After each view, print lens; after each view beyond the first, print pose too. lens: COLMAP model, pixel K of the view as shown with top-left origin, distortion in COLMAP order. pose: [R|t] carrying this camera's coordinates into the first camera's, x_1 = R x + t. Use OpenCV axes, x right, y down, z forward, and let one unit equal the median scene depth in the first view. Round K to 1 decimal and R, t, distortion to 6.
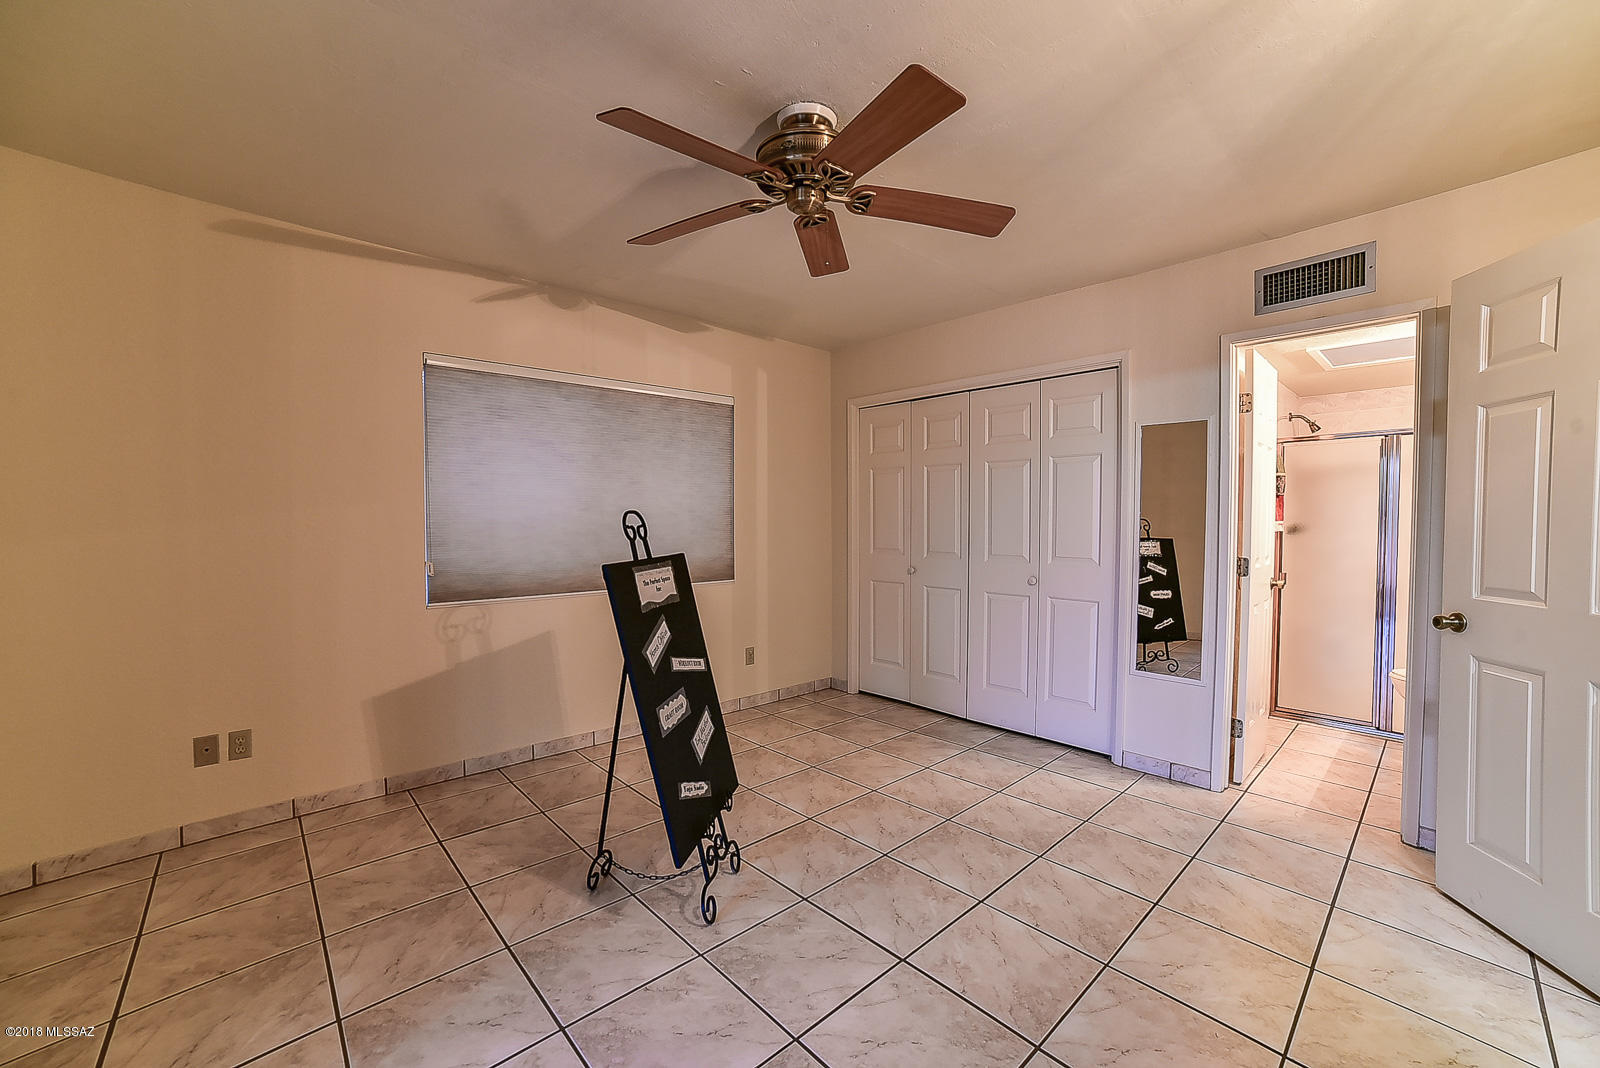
lens RADIAL K [[638.0, 0, 800.1], [0, 638.0, 540.0], [0, 0, 1]] dist [-0.092225, 0.039776]
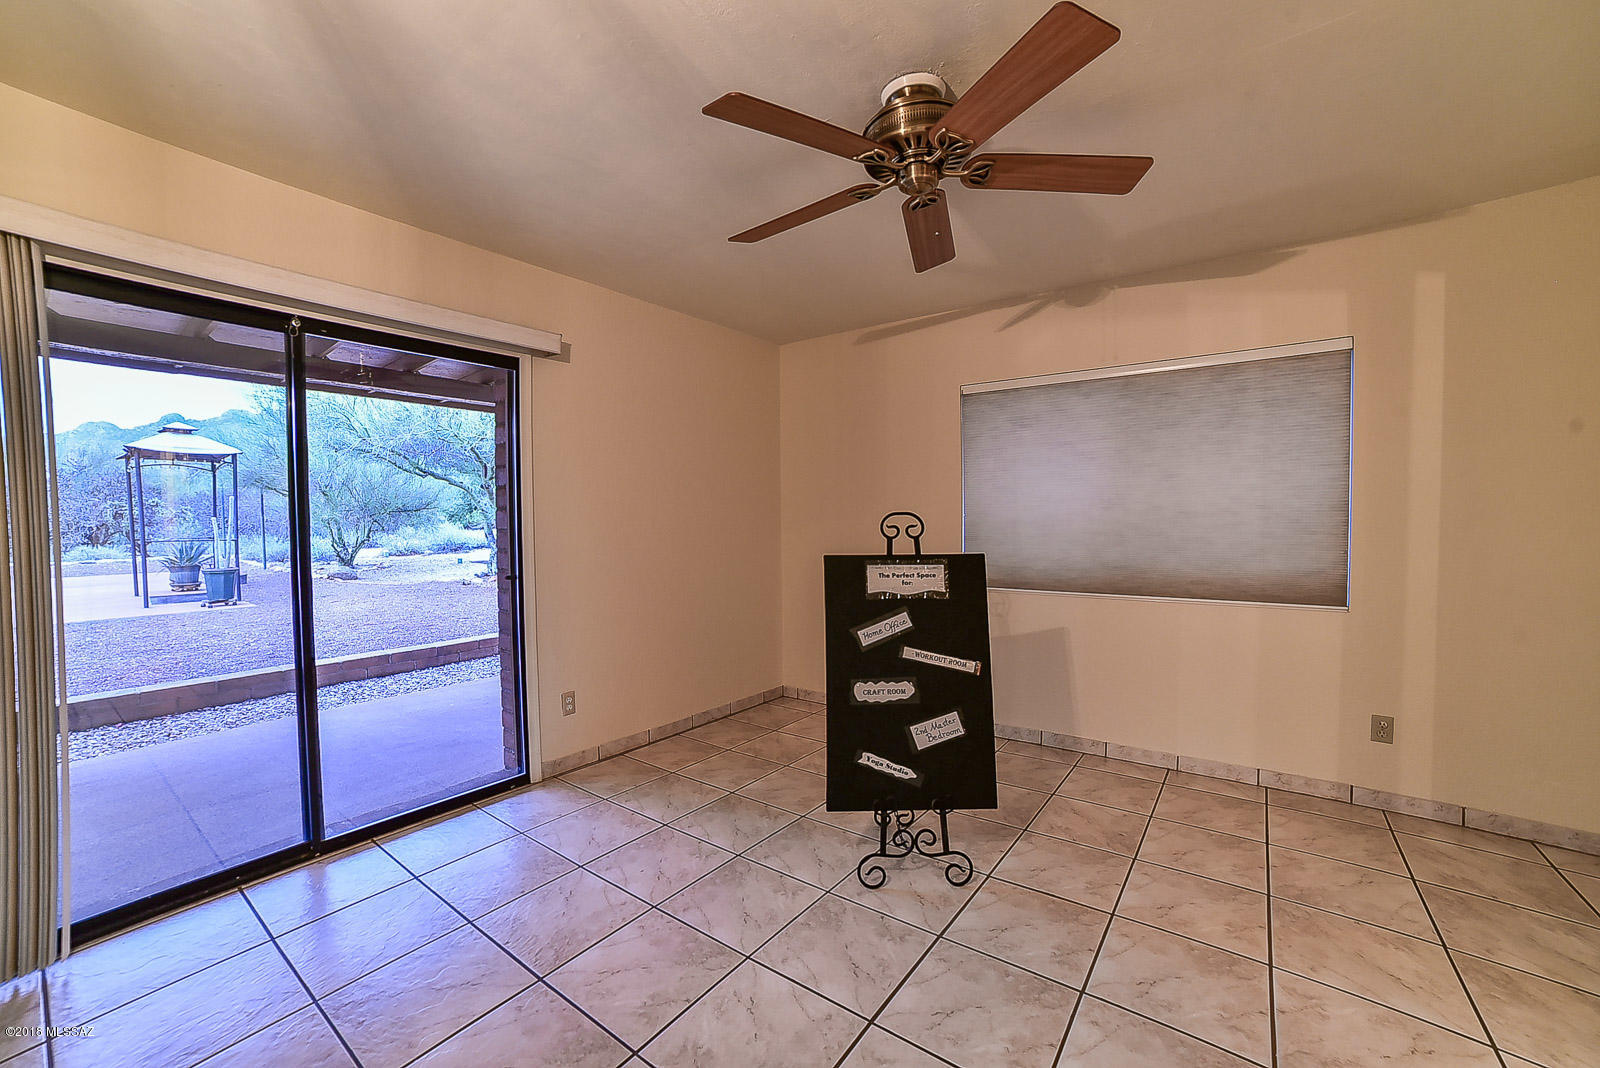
lens RADIAL K [[638.0, 0, 800.1], [0, 638.0, 540.0], [0, 0, 1]] dist [-0.092225, 0.039776]
pose [[0.186467, 0.031981, -0.981941, 0.549402], [-0.026344, 0.999273, 0.027543, -0.015261], [0.982108, 0.020732, 0.187174, 0.403578]]
